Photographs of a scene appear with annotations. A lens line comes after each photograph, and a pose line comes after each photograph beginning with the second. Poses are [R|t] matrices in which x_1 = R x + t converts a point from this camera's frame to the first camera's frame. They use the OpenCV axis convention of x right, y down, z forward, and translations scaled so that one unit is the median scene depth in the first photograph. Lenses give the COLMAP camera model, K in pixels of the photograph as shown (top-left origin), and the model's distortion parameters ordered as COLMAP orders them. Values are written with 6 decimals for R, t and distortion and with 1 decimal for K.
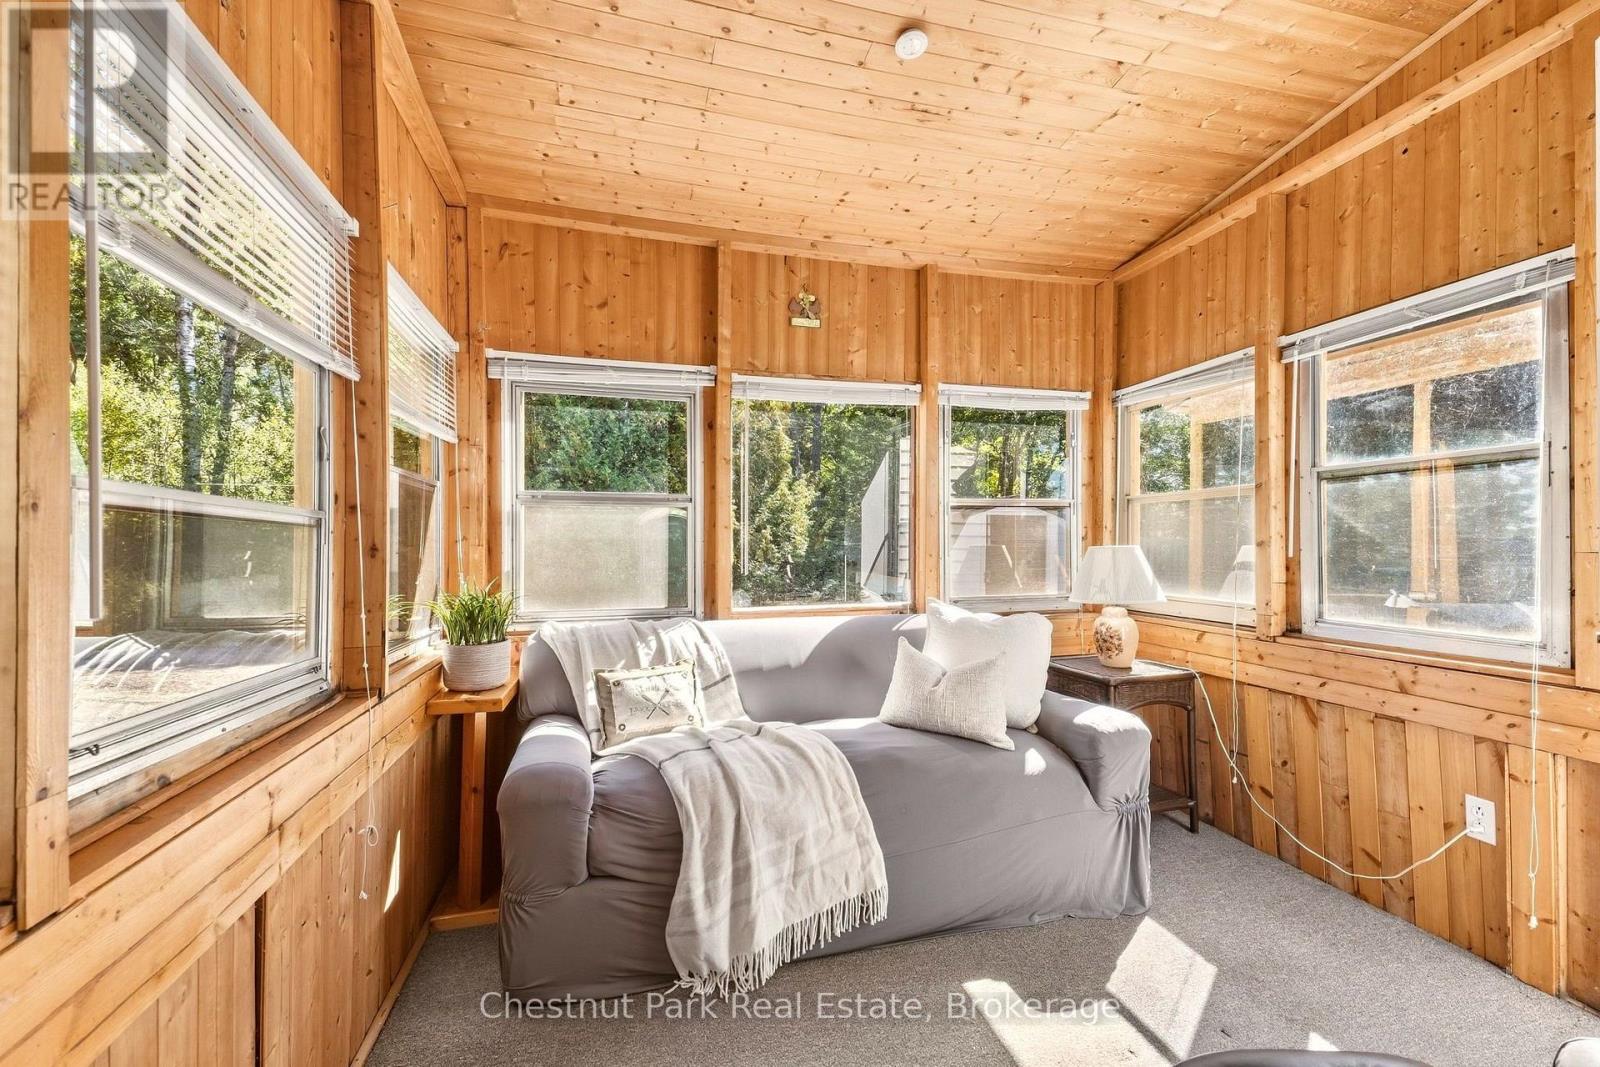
lens RADIAL K [[699.6, 0, 800.3], [0, 699.6, 535.7], [0, 0, 1]] dist [0.085061, -0.032054]
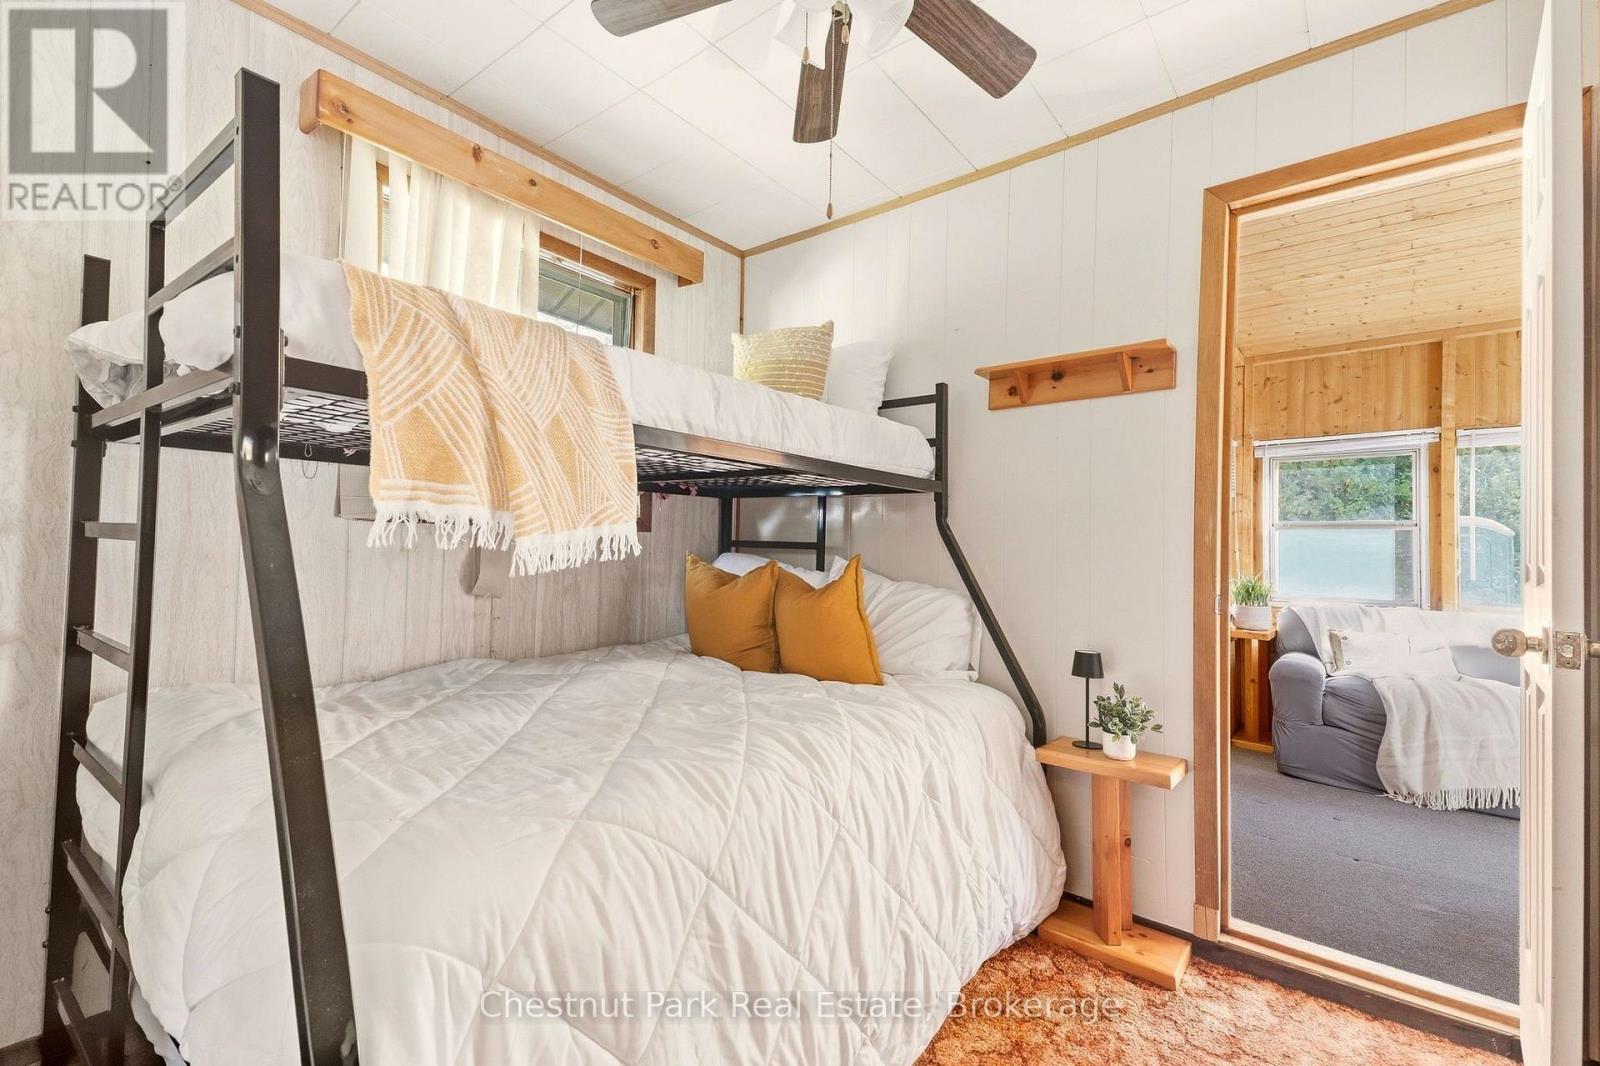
lens RADIAL K [[699.6, 0, 800.3], [0, 699.6, 535.2], [0, 0, 1]] dist [0.085061, -0.032054]
pose [[0.586196, -0.007244, -0.810137, 0.373781], [-0.006111, 0.999892, -0.013362, -0.003926], [0.810146, 0.012783, 0.586089, -1.037592]]
